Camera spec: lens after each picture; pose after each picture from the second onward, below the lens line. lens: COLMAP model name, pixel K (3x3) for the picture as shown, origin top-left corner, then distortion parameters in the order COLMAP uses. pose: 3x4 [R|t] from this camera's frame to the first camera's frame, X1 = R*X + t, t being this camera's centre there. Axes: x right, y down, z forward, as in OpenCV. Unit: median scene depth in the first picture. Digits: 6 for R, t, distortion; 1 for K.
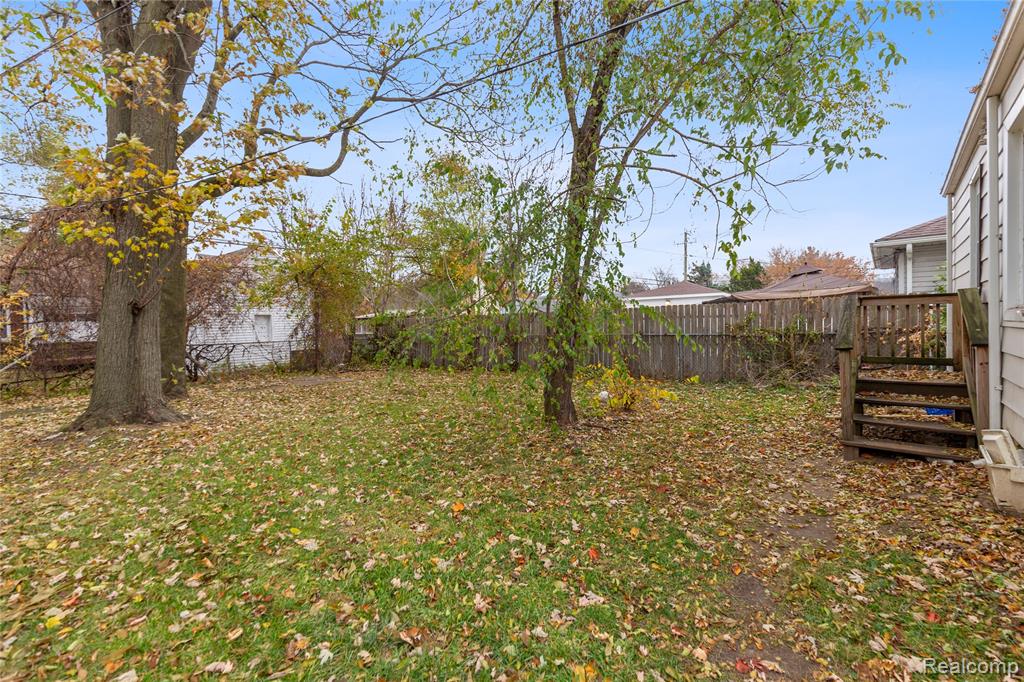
lens RADIAL K [[465.6, 0, 525.4], [0, 465.6, 337.1], [0, 0, 1]] dist [0.005146, 0.000479]
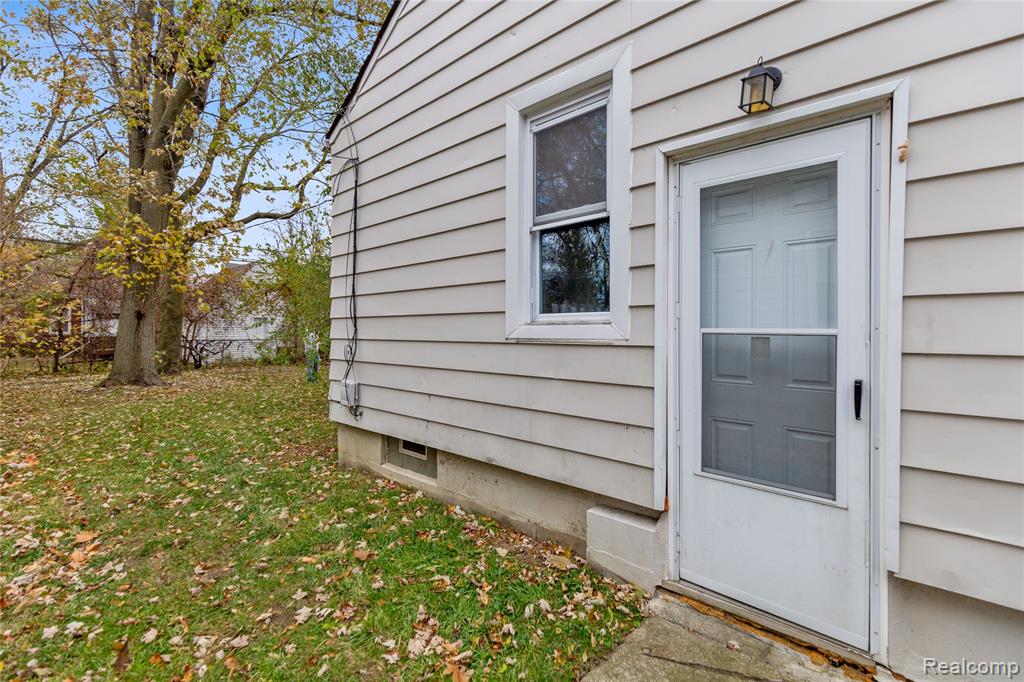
lens RADIAL K [[473.1, 0, 515.6], [0, 473.1, 320.1], [0, 0, 1]] dist [-0.001325, -0.000450]
pose [[0.996656, 0.021269, -0.078889, 0.361635], [-0.025212, 0.998464, -0.049331, 0.005136], [0.077719, 0.051155, 0.995662, -0.323719]]
